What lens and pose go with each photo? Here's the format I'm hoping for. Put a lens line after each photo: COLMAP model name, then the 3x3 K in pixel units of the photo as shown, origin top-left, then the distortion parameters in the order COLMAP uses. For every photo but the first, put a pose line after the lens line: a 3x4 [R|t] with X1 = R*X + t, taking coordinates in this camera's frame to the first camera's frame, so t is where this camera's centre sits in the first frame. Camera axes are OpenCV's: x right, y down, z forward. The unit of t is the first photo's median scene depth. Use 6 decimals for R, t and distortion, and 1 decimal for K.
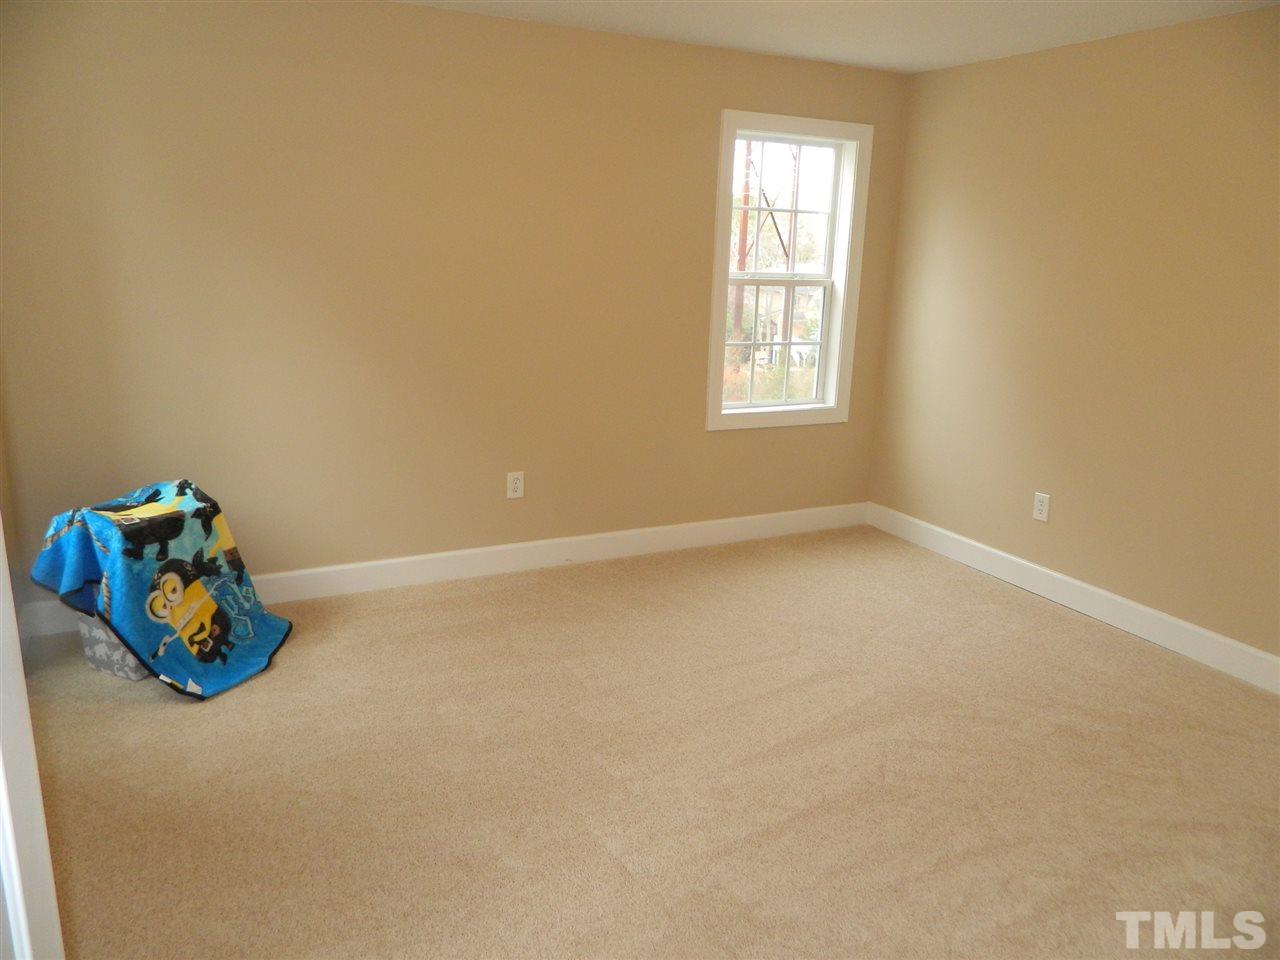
lens RADIAL K [[949.2, 0, 640.0], [0, 949.2, 480.0], [0, 0, 1]] dist [0.009458, -0.001665]
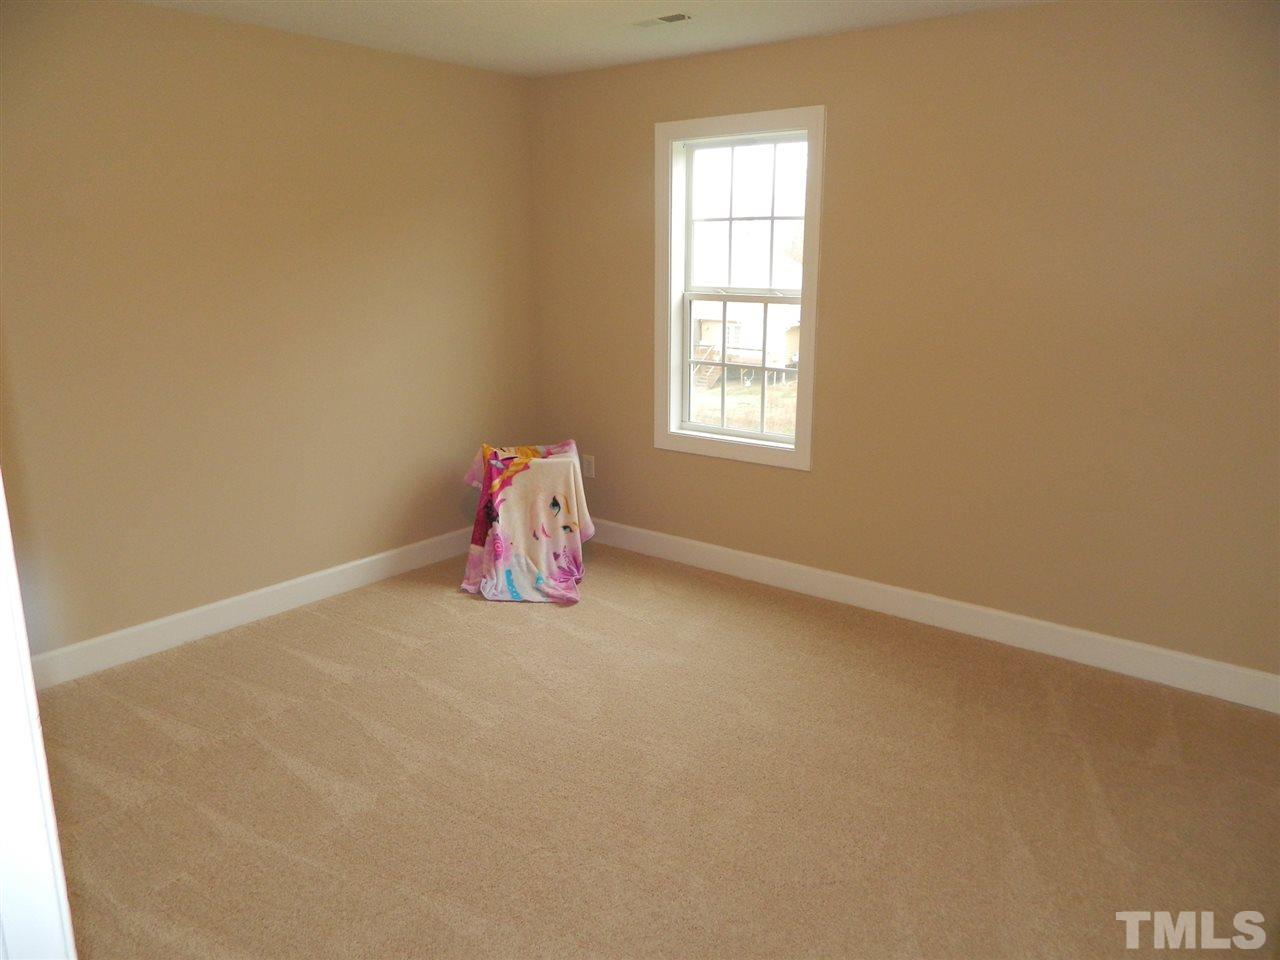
lens RADIAL K [[949.2, 0, 640.0], [0, 949.2, 480.0], [0, 0, 1]] dist [0.009458, -0.001665]
pose [[0.409162, 0.169667, -0.896549, 0.741761], [-0.206784, 0.974239, 0.089998, -0.079270], [0.888722, 0.148568, 0.433706, 0.430212]]
